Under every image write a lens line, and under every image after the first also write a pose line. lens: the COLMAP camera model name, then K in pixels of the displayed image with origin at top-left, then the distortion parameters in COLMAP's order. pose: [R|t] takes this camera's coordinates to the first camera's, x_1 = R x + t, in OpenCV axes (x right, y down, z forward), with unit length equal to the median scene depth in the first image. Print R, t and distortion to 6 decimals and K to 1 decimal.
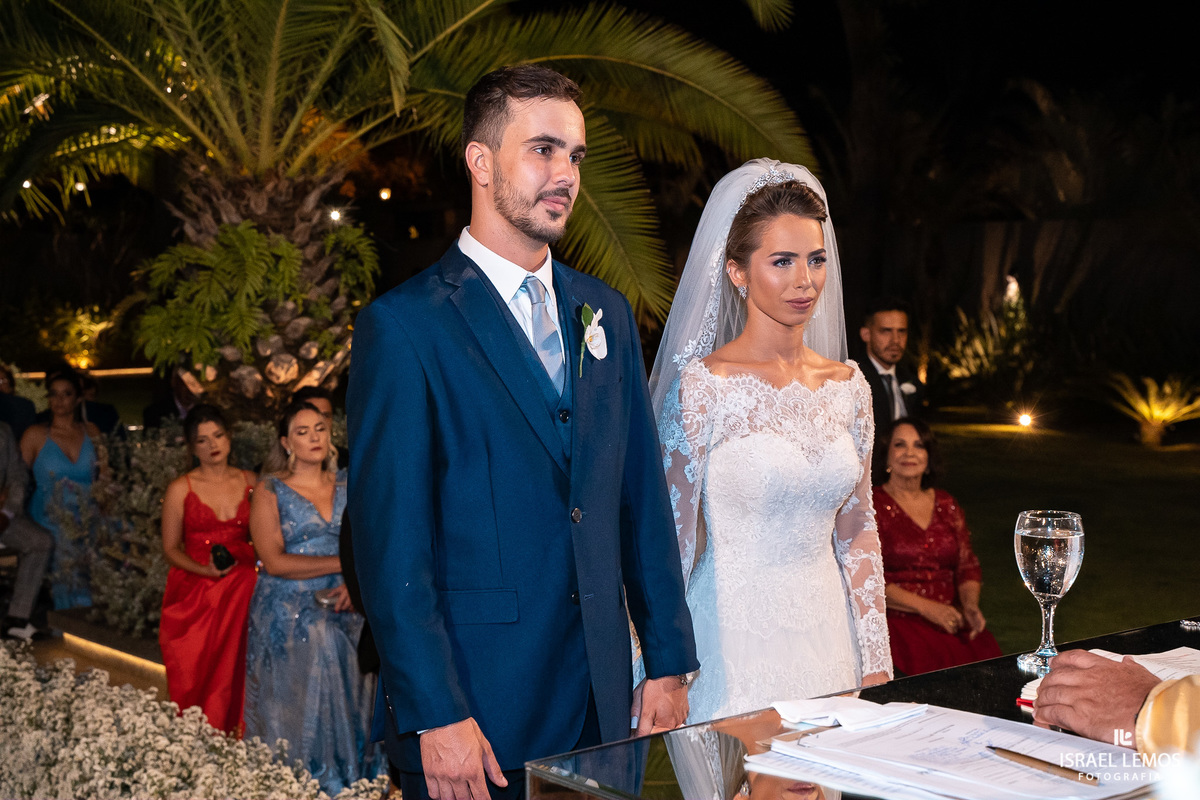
lens RADIAL K [[1827.4, 0, 600.0], [0, 1827.4, 400.0], [0, 0, 1]] dist [0.157362, 0.027797]
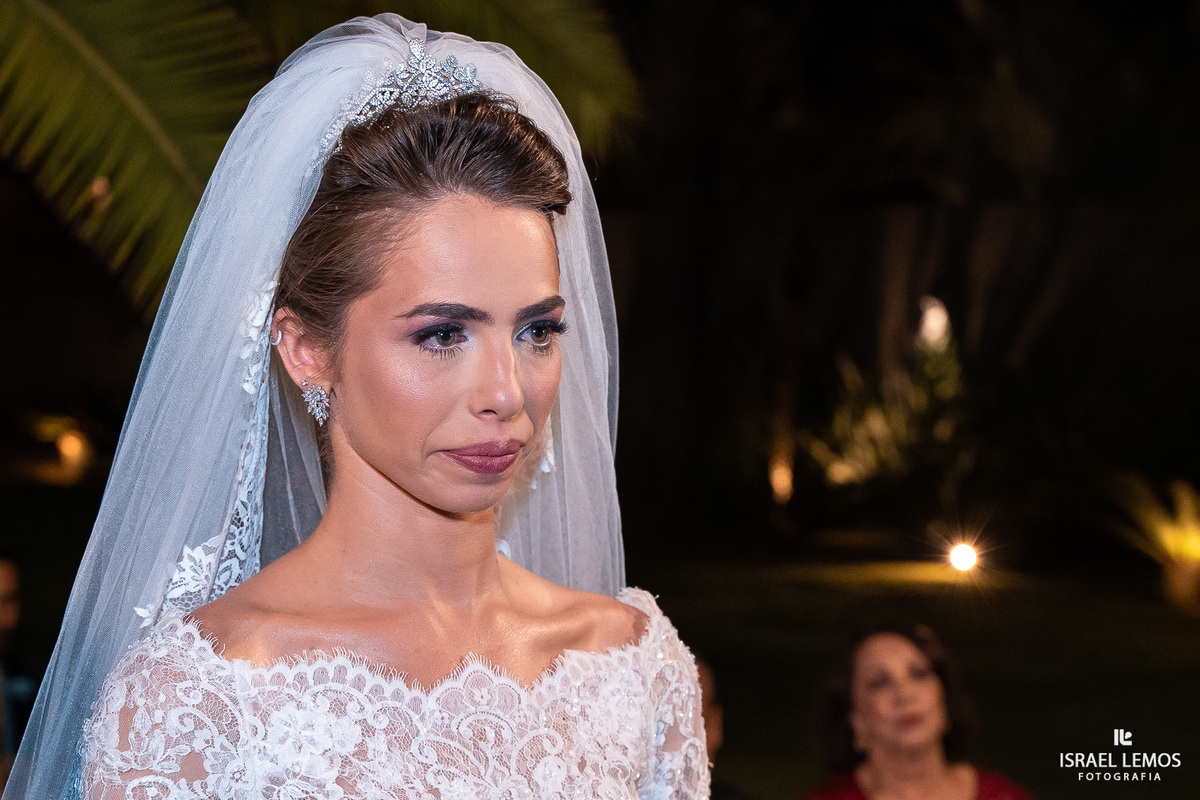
lens RADIAL K [[2596.3, 0, 600.0], [0, 2596.3, 400.0], [0, 0, 1]] dist [0.519139, 0.063617]
pose [[0.993680, -0.014316, 0.111331, 0.073678], [0.016885, 0.999612, -0.022174, -0.047374], [-0.110970, 0.023913, 0.993536, 0.489802]]
